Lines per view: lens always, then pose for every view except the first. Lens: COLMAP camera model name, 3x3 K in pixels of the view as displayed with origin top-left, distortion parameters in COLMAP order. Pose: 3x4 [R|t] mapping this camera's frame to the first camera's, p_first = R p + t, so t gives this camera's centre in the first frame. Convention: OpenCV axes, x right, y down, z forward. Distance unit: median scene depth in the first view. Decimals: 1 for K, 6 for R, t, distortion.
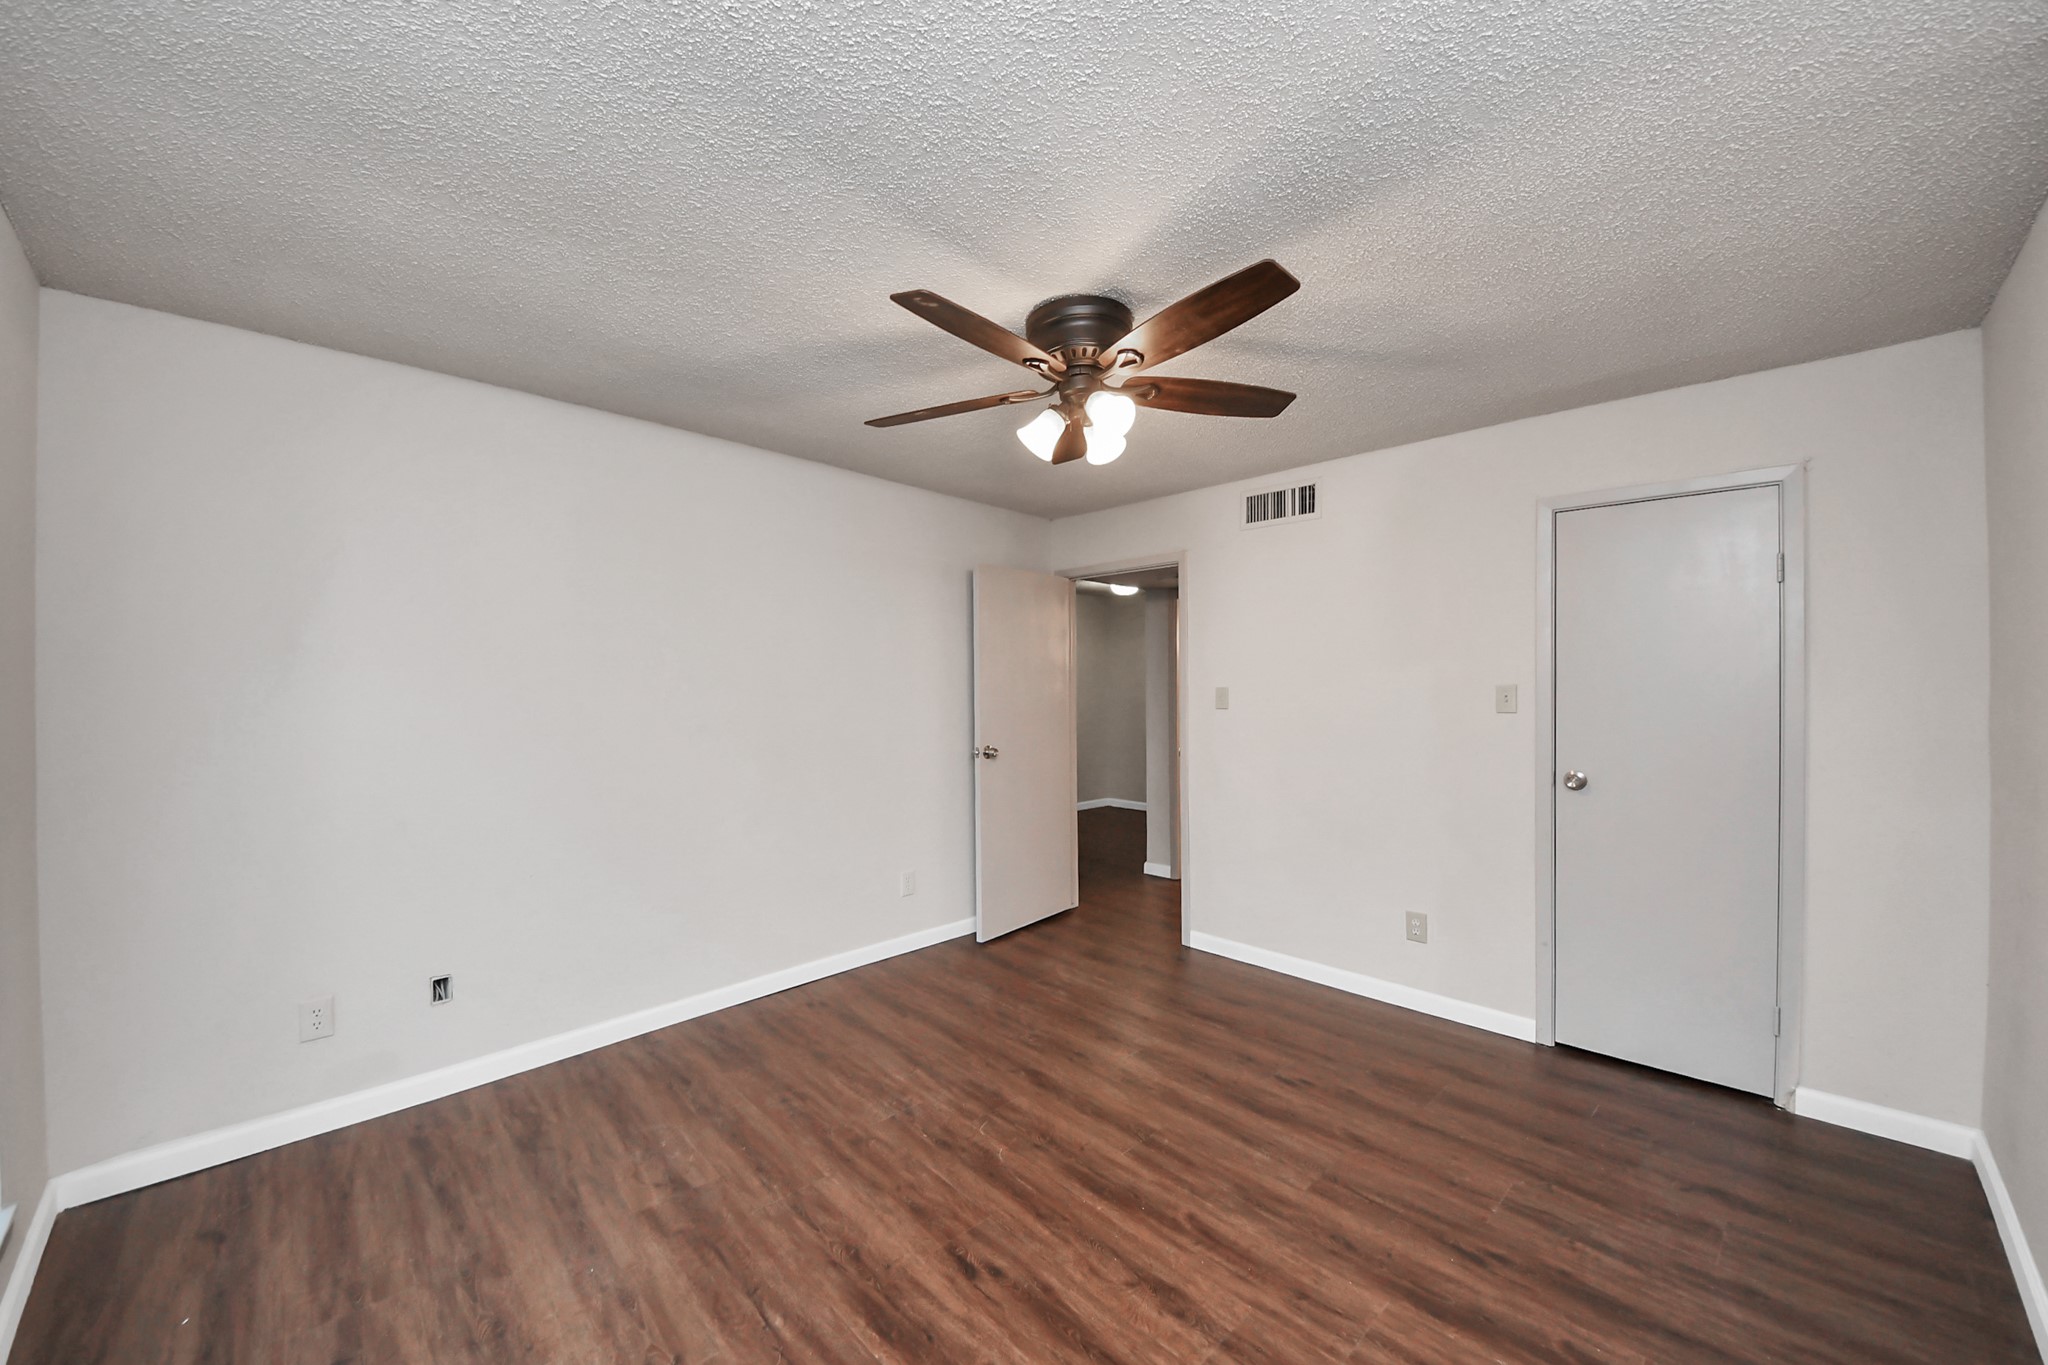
lens RADIAL K [[767.3, 0, 1021.5], [0, 767.3, 696.5], [0, 0, 1]] dist [0.029184, -0.019074]
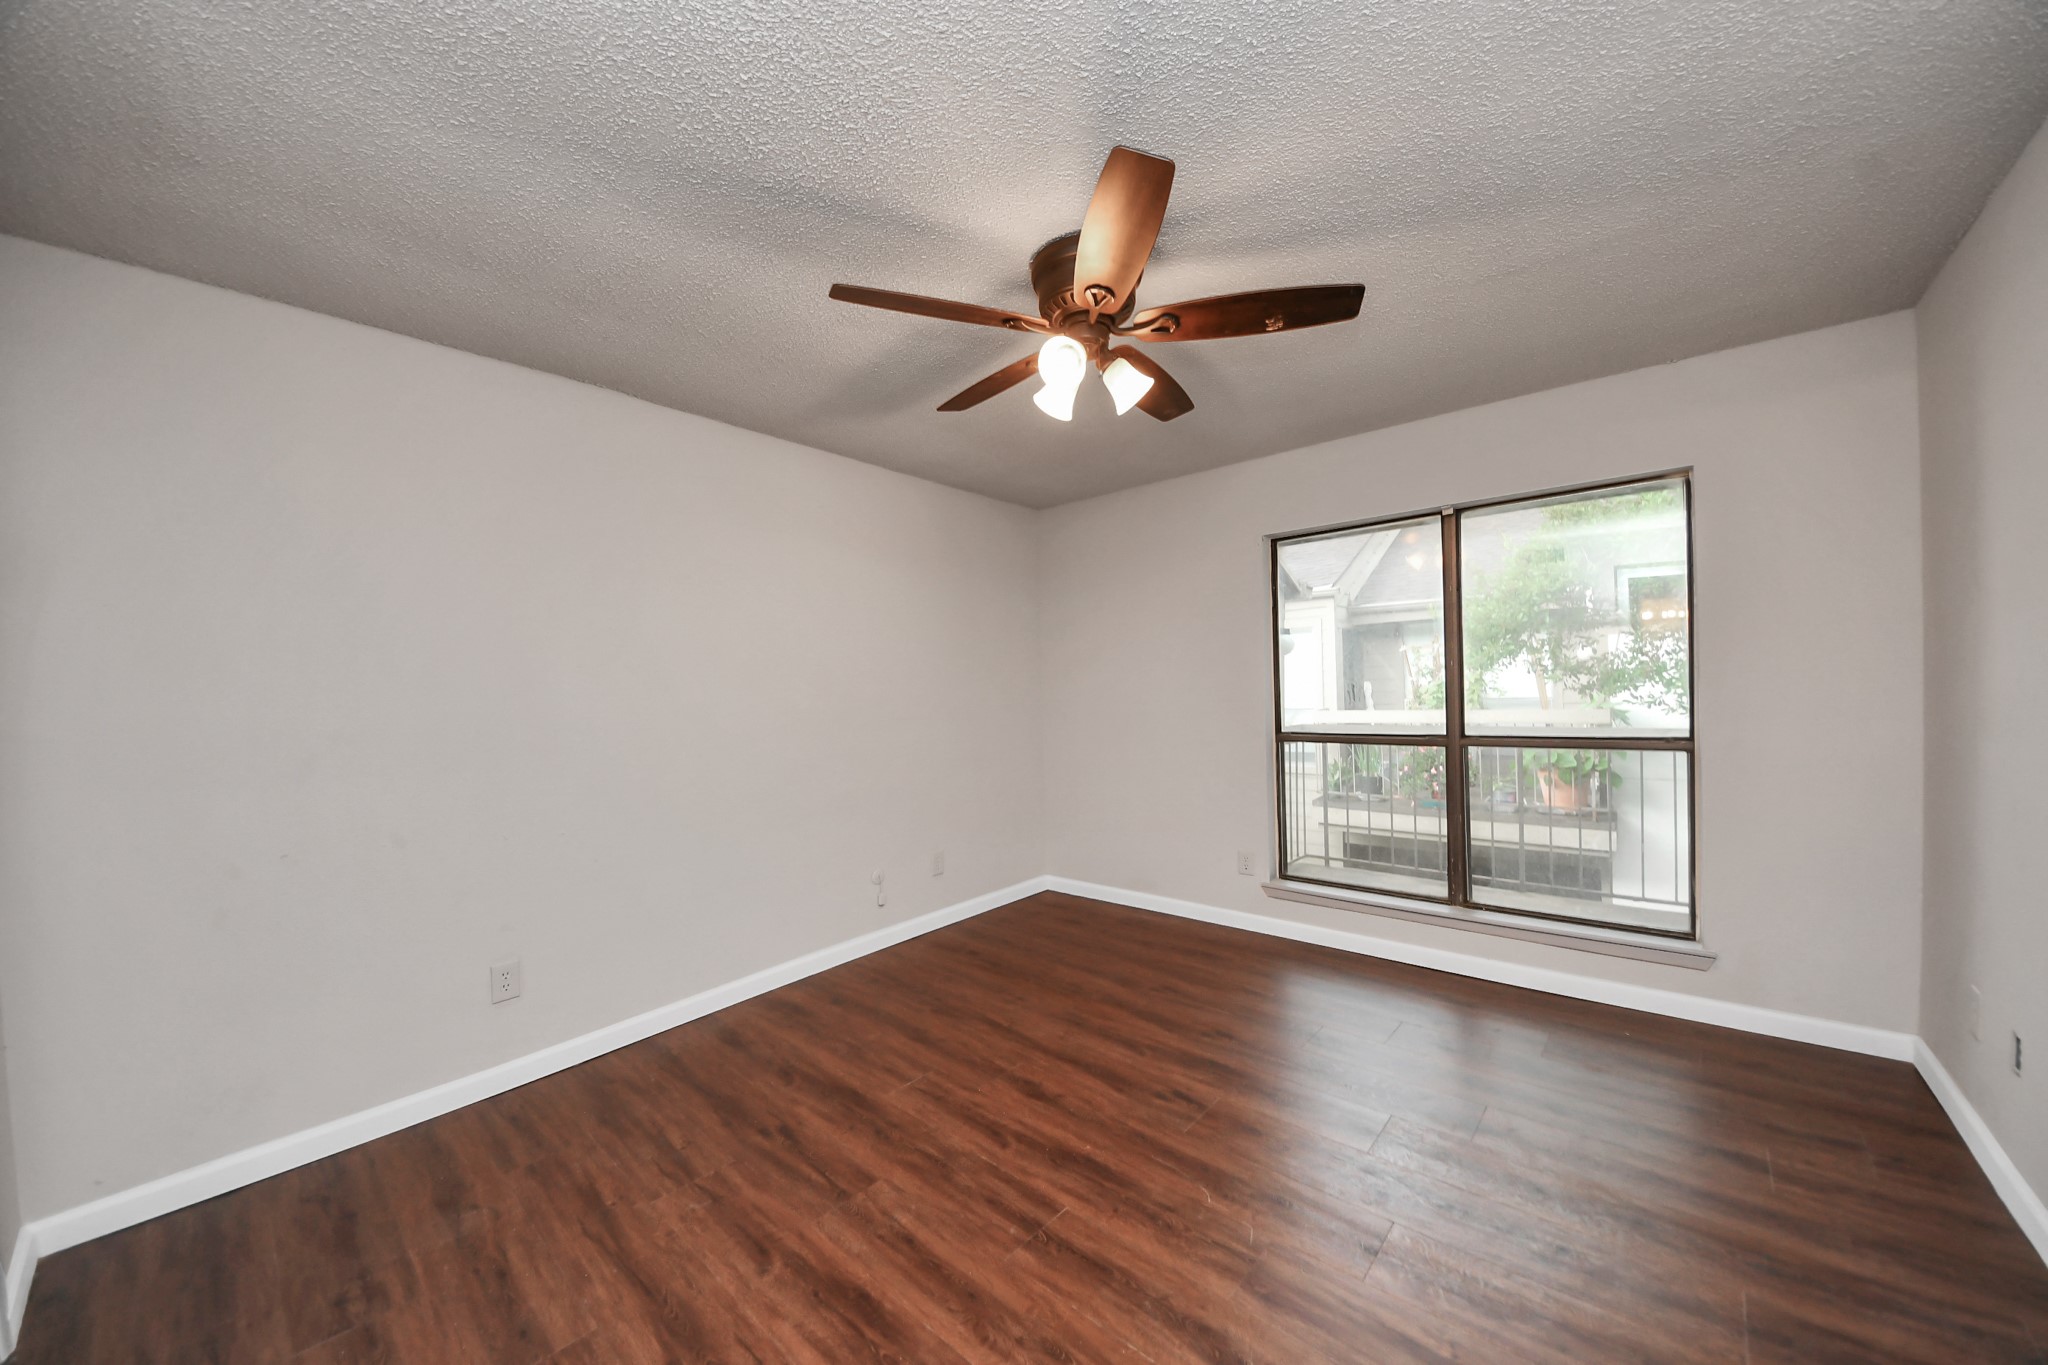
lens RADIAL K [[732.9, 0, 1017.3], [0, 732.9, 690.9], [0, 0, 1]] dist [0.064166, -0.037005]
pose [[-0.997294, 0.027778, -0.068074, 0.237549], [0.026555, 0.999471, 0.018802, 0.009856], [0.068560, 0.016944, -0.997503, 1.904619]]
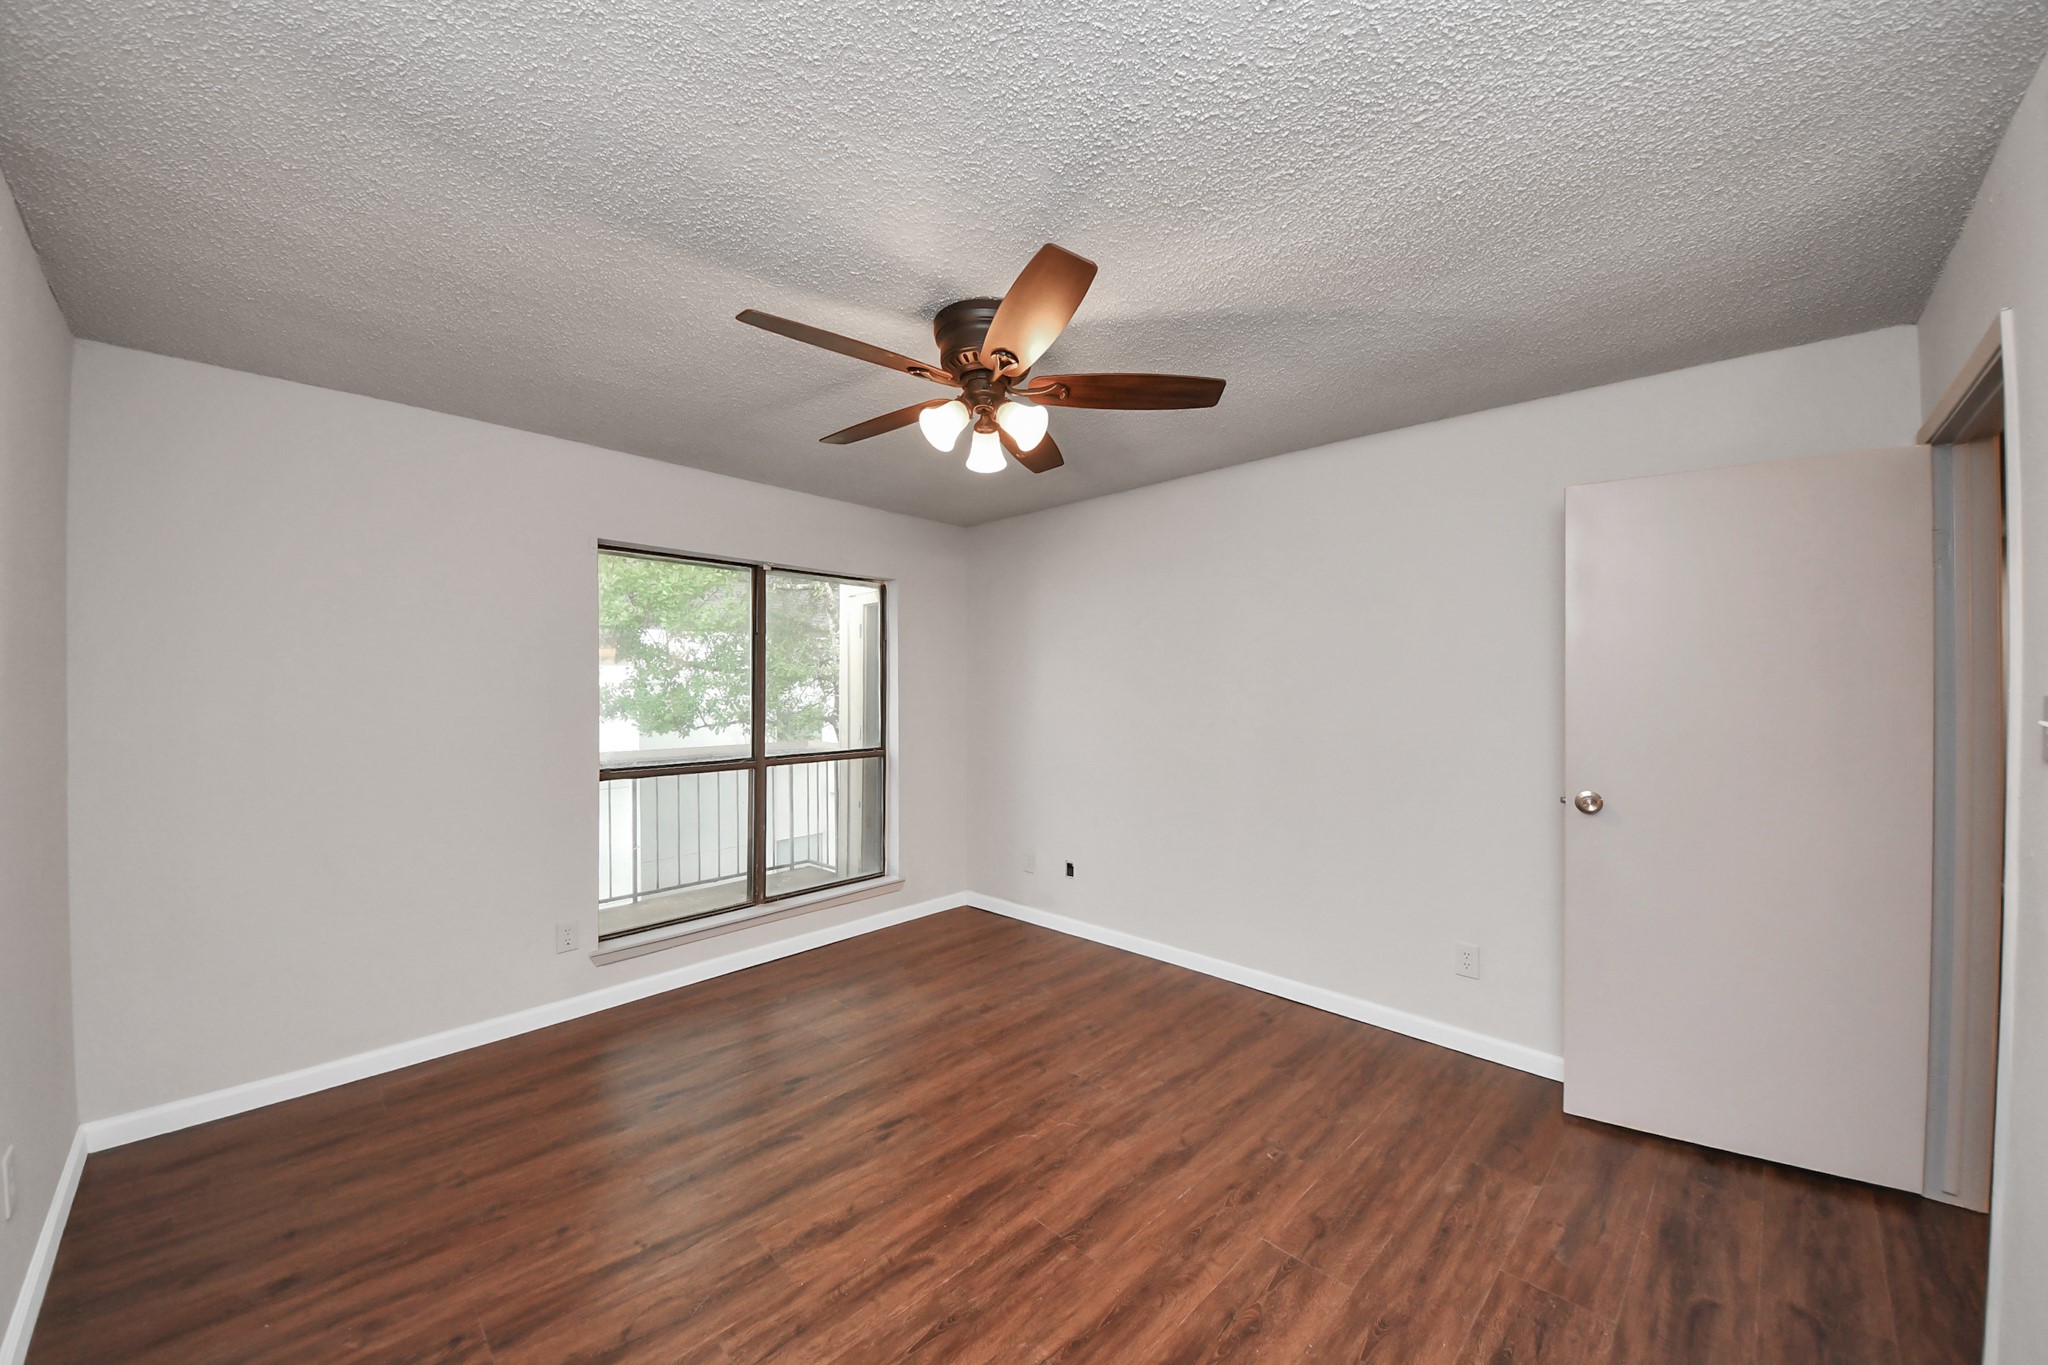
lens RADIAL K [[751.6, 0, 1012.5], [0, 751.6, 693.3], [0, 0, 1]] dist [0.052950, -0.029082]
pose [[0.016203, 0.008937, -0.999829, 1.068420], [-0.016473, 0.999827, 0.008670, -0.025981], [0.999733, 0.016329, 0.016348, 1.002426]]
